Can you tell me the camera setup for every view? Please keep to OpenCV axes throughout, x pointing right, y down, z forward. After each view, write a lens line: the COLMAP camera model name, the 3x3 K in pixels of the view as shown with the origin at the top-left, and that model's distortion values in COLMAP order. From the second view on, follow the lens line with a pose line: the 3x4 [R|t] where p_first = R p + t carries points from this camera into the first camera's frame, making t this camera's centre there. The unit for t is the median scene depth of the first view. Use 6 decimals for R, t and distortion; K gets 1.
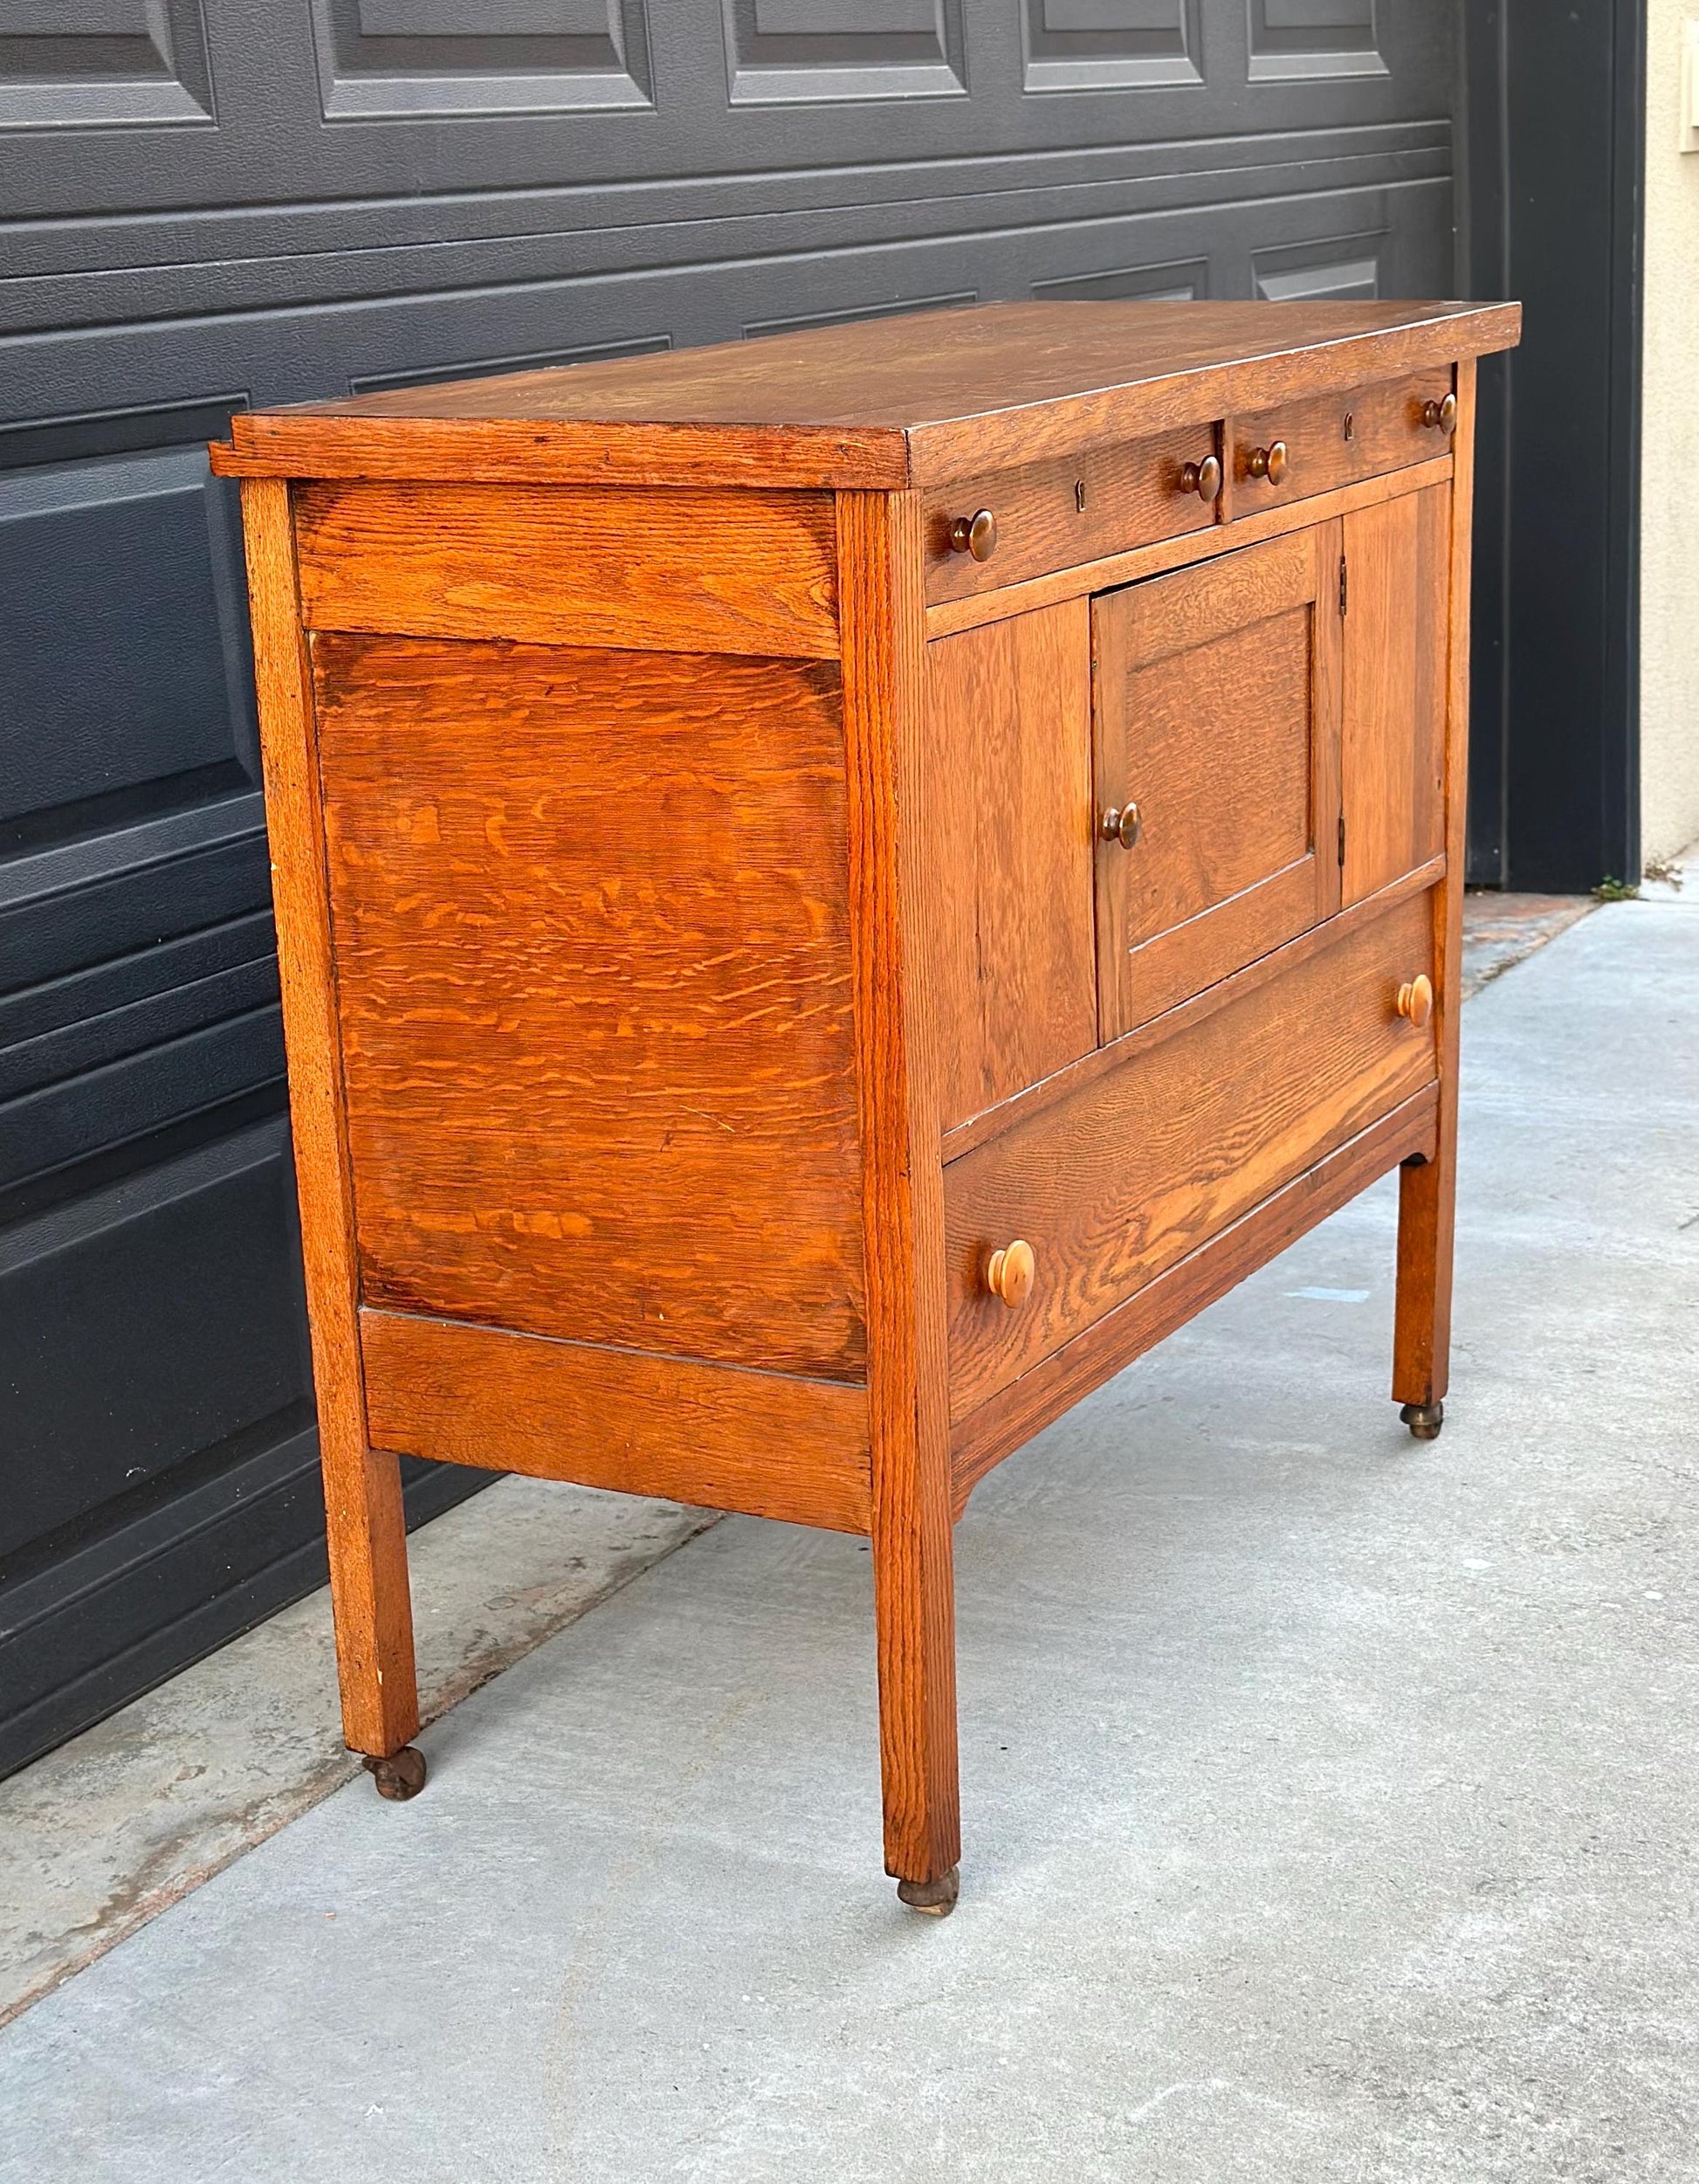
lens RADIAL K [[3492.4, 0, 838.8], [0, 3492.4, 1155.3], [0, 0, 1]] dist [0.141178, 0.000000]
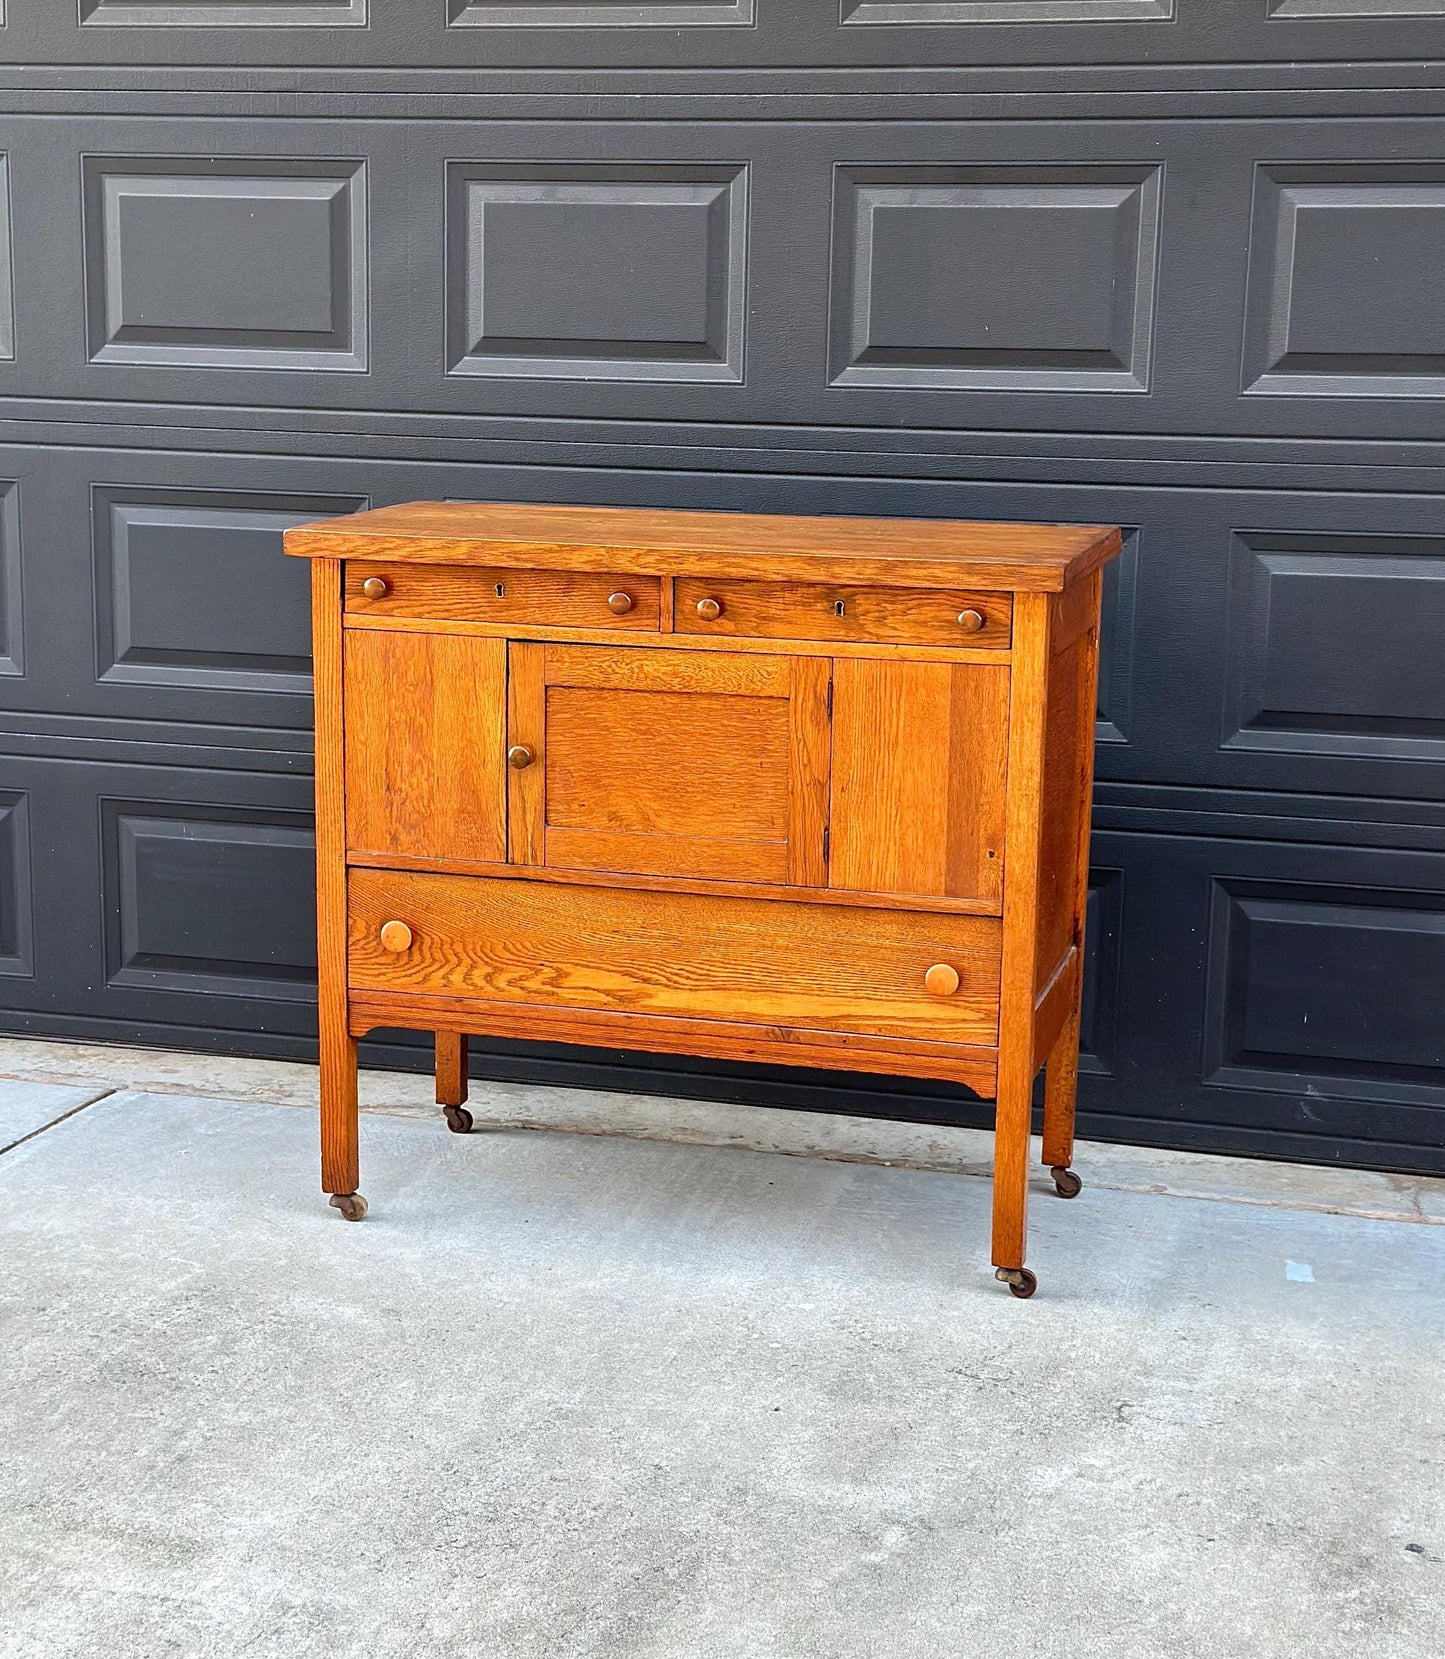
lens RADIAL K [[2795.9, 0, 750.0], [0, 2795.9, 838.3], [0, 0, 1]] dist [0.137837, 0.000000]
pose [[0.236435, 0.237671, -0.942131, 1.553236], [-0.300925, 0.939860, 0.161579, -0.332064], [0.923874, 0.245308, 0.293737, 0.633031]]
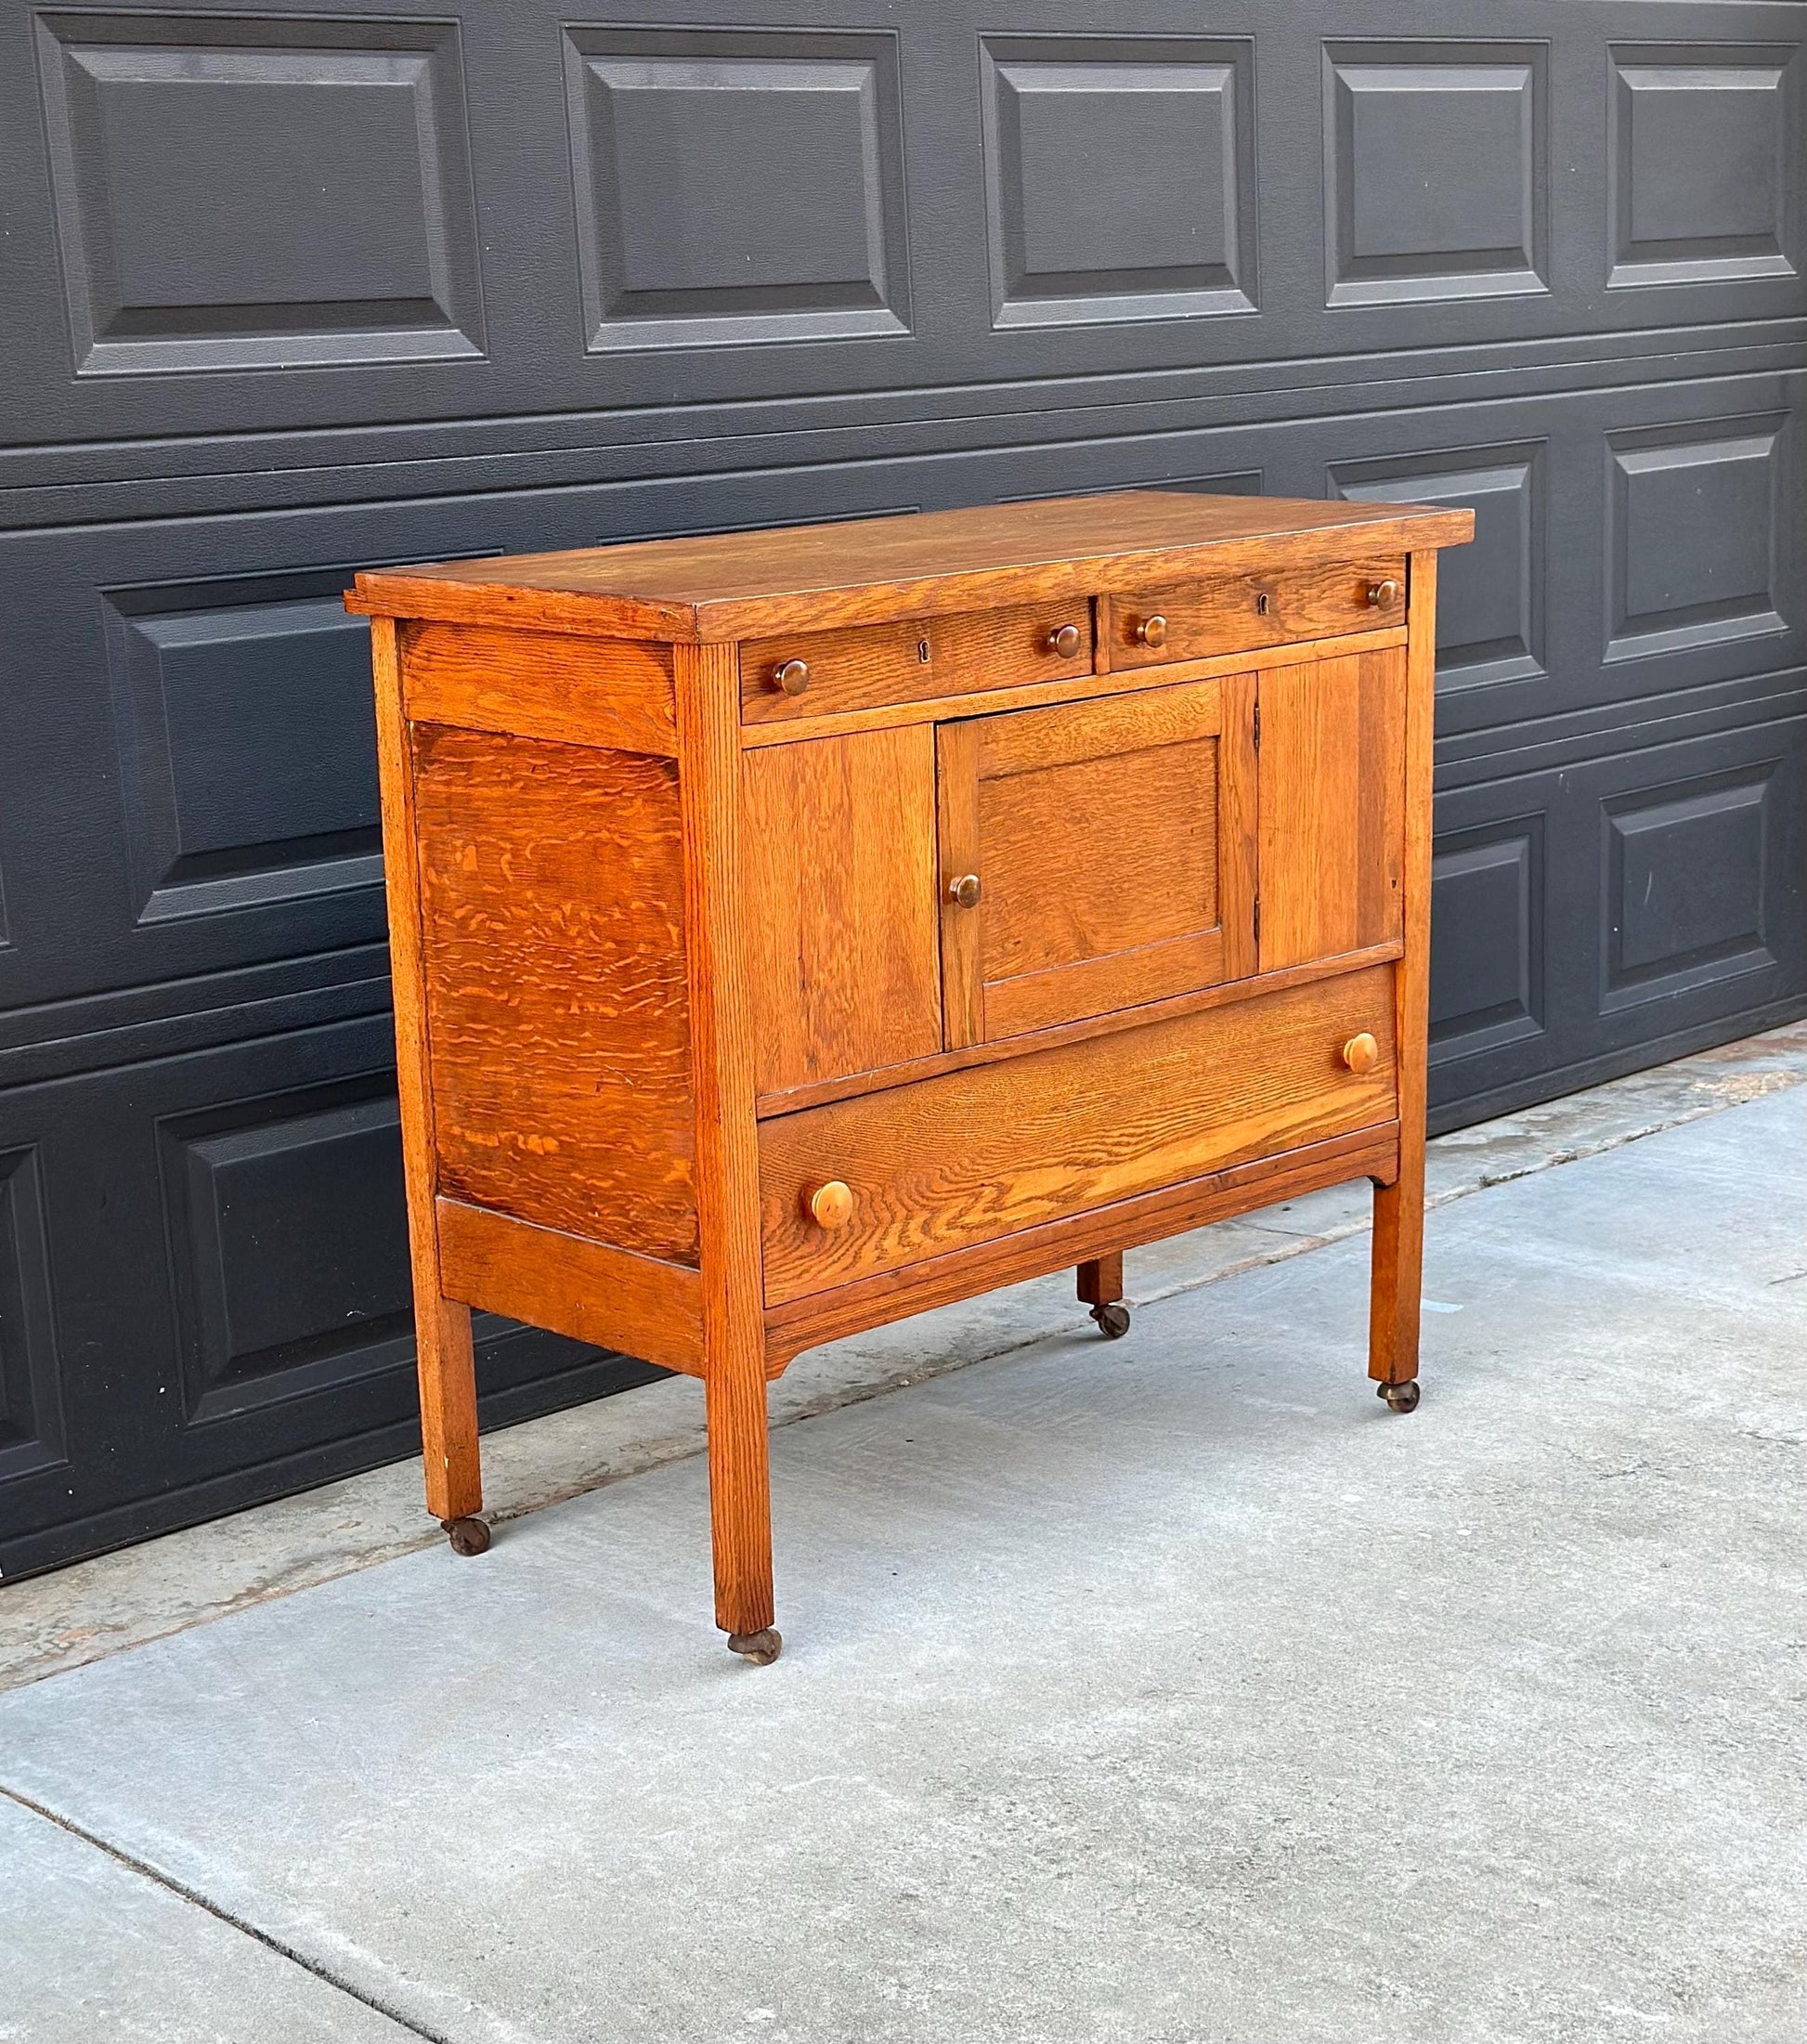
lens RADIAL K [[3444.5, 0, 883.1], [0, 3444.5, 1165.6], [0, 0, 1]] dist [0.137837, 0.000000]
pose [[0.955511, 0.084671, -0.282541, 0.420470], [-0.090019, 0.995922, -0.005977, 0.022706], [0.280883, 0.031145, 0.959237, -0.285215]]
